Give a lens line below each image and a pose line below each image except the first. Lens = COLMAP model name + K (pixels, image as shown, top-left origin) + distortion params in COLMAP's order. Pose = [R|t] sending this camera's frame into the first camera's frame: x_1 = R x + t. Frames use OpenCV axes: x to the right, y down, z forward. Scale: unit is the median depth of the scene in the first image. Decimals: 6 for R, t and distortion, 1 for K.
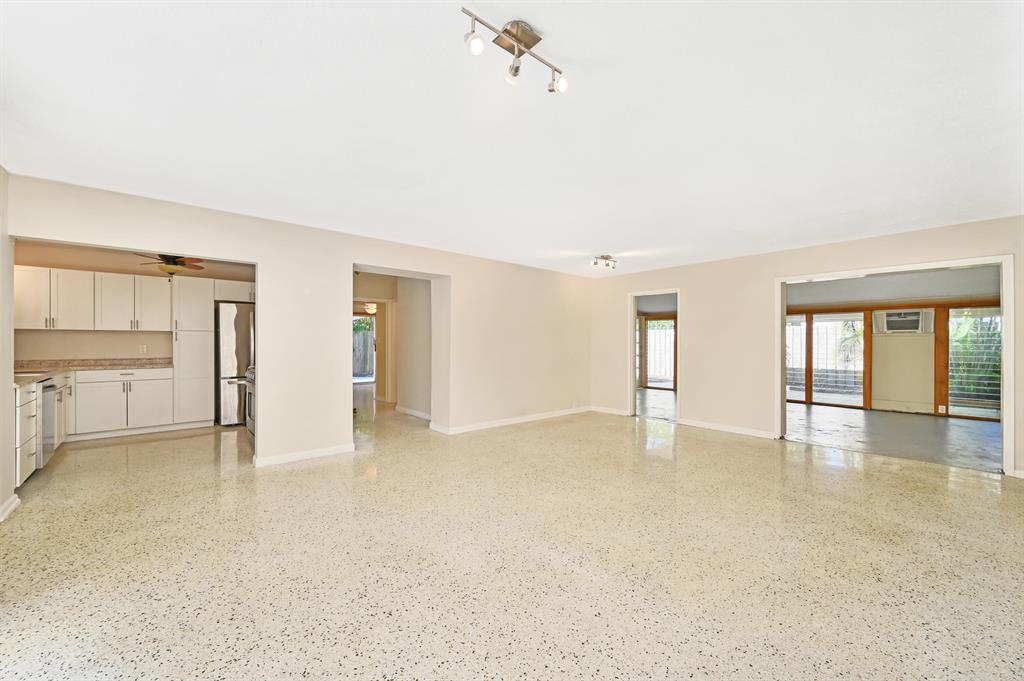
lens RADIAL K [[408.9, 0, 511.4], [0, 408.9, 343.7], [0, 0, 1]] dist [-0.001461, -0.000059]
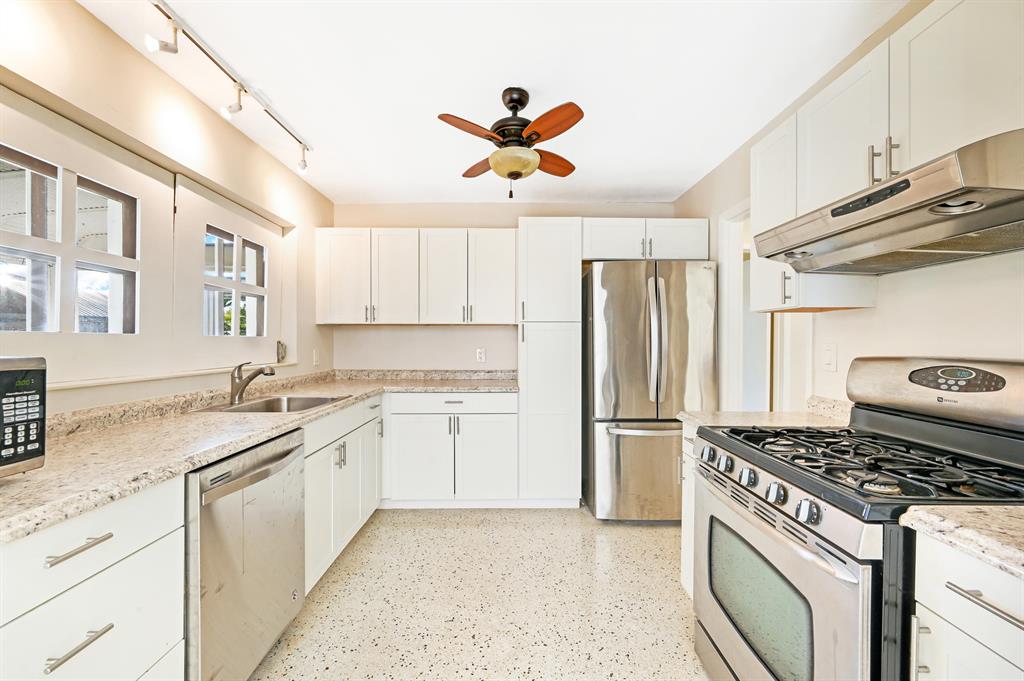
lens RADIAL K [[408.9, 0, 511.1], [0, 408.9, 338.5], [0, 0, 1]] dist [-0.001461, -0.000059]
pose [[0.735935, -0.001677, -0.677051, -0.487559], [-0.001249, 0.999992, -0.003834, -0.009303], [0.677052, 0.003667, 0.735926, 0.618626]]
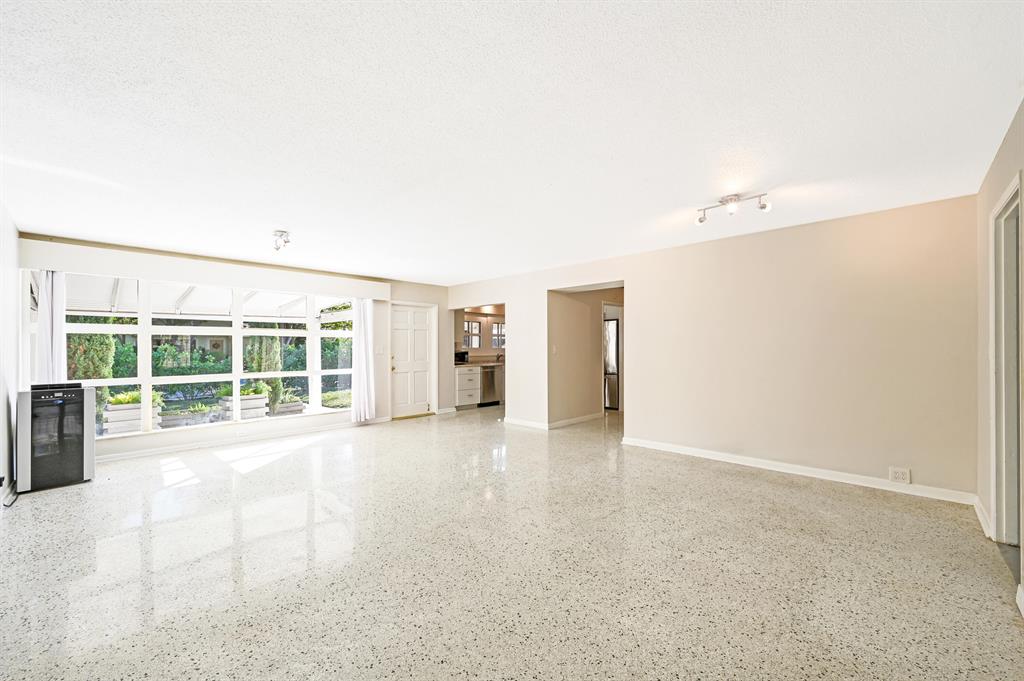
lens RADIAL K [[408.9, 0, 514.0], [0, 408.9, 344.9], [0, 0, 1]] dist [-0.001461, -0.000059]
pose [[0.069252, -0.011240, -0.997536, 0.803138], [0.000782, 0.999937, -0.011213, -0.001253], [0.997599, -0.000003, 0.069257, 0.673822]]
